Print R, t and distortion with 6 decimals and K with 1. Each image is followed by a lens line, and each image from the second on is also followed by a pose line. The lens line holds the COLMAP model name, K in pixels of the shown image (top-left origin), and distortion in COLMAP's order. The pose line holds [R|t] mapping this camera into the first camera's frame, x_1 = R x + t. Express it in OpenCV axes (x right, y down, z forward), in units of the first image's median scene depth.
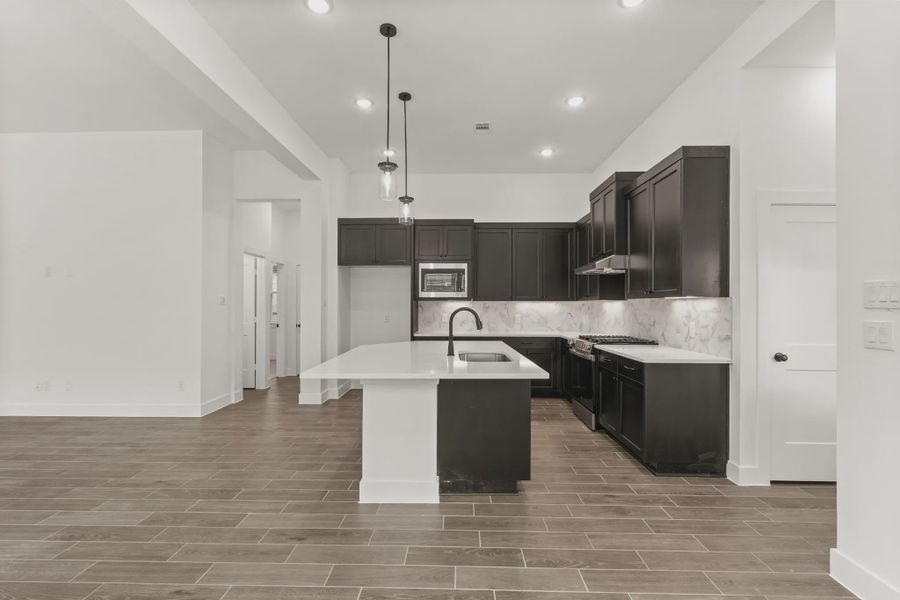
lens RADIAL K [[397.3, 0, 449.3], [0, 397.3, 302.7], [0, 0, 1]] dist [-0.002665, -0.000563]
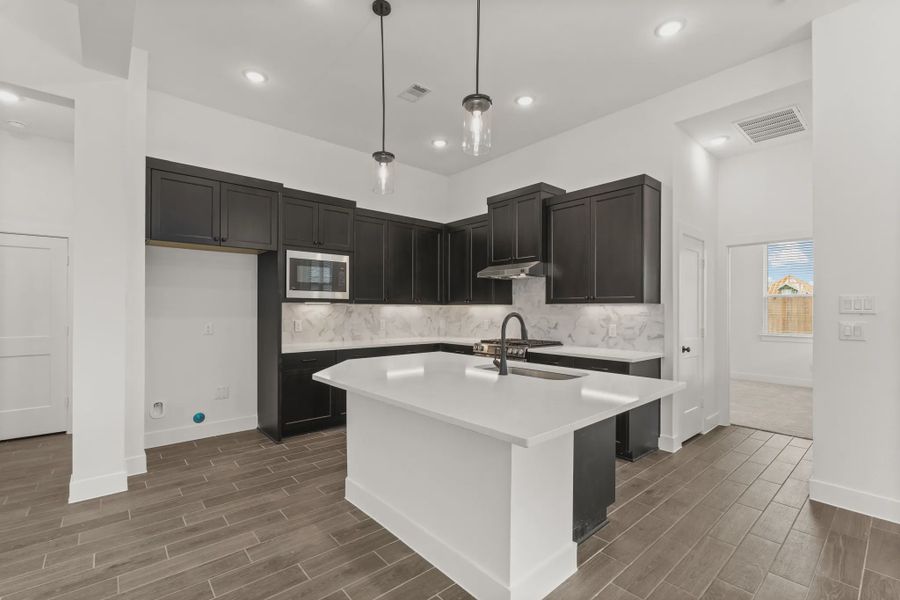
lens RADIAL K [[399.5, 0, 448.9], [0, 399.5, 305.4], [0, 0, 1]] dist [0.000446, 0.000012]
pose [[0.738295, 0.007483, 0.674436, -0.488975], [-0.007614, 0.999967, -0.002760, -0.000422], [-0.674435, -0.003098, 0.738328, 0.399200]]
